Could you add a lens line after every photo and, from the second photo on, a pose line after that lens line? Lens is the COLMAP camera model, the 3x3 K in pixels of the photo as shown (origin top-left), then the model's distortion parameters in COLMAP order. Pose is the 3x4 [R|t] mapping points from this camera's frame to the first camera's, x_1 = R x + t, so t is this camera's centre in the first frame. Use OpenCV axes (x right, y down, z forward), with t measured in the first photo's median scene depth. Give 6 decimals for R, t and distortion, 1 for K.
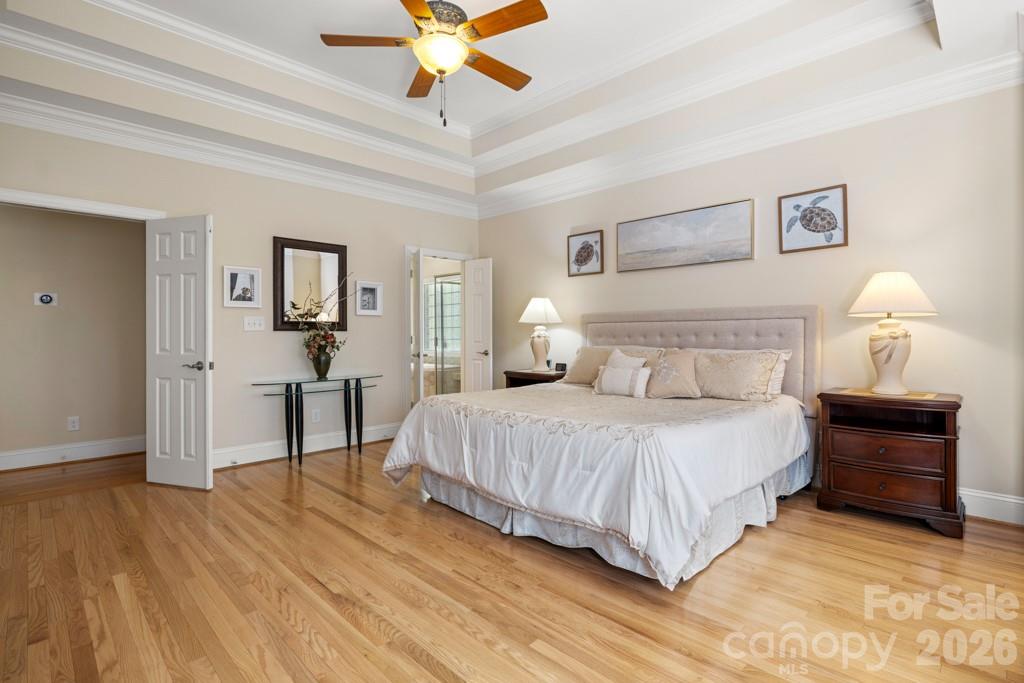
lens RADIAL K [[494.4, 0, 509.9], [0, 494.4, 340.1], [0, 0, 1]] dist [-0.003930, 0.000146]
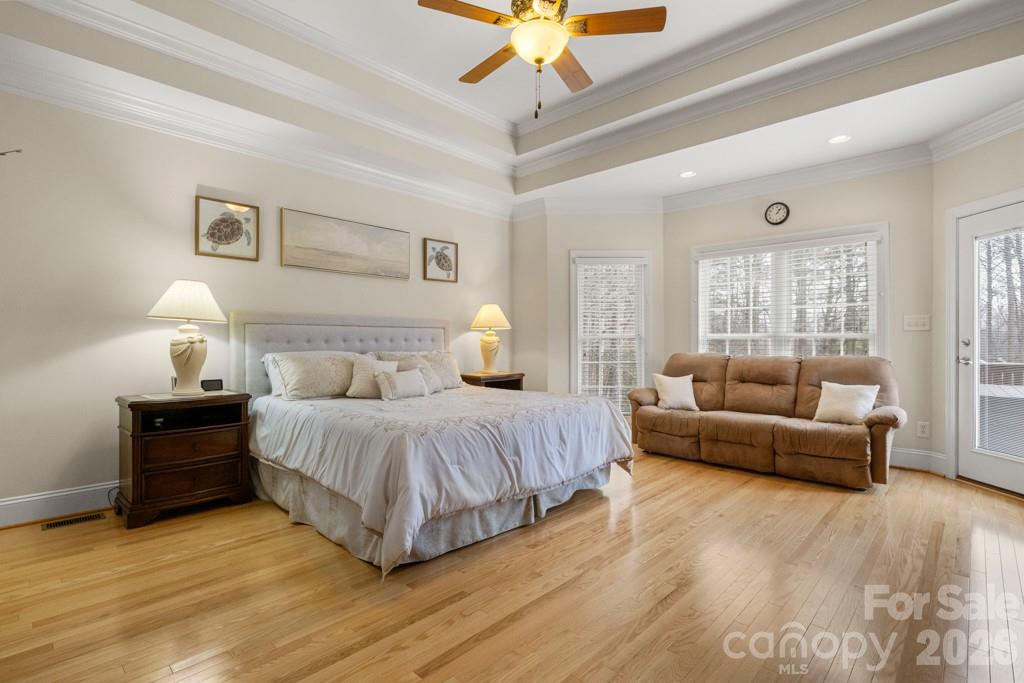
lens RADIAL K [[494.4, 0, 509.8], [0, 494.4, 338.4], [0, 0, 1]] dist [-0.003930, 0.000146]
pose [[-0.038132, 0.005072, 0.999260, -0.738694], [0.008598, 0.999952, -0.004748, -0.004489], [-0.999236, 0.008410, -0.038174, 0.739840]]
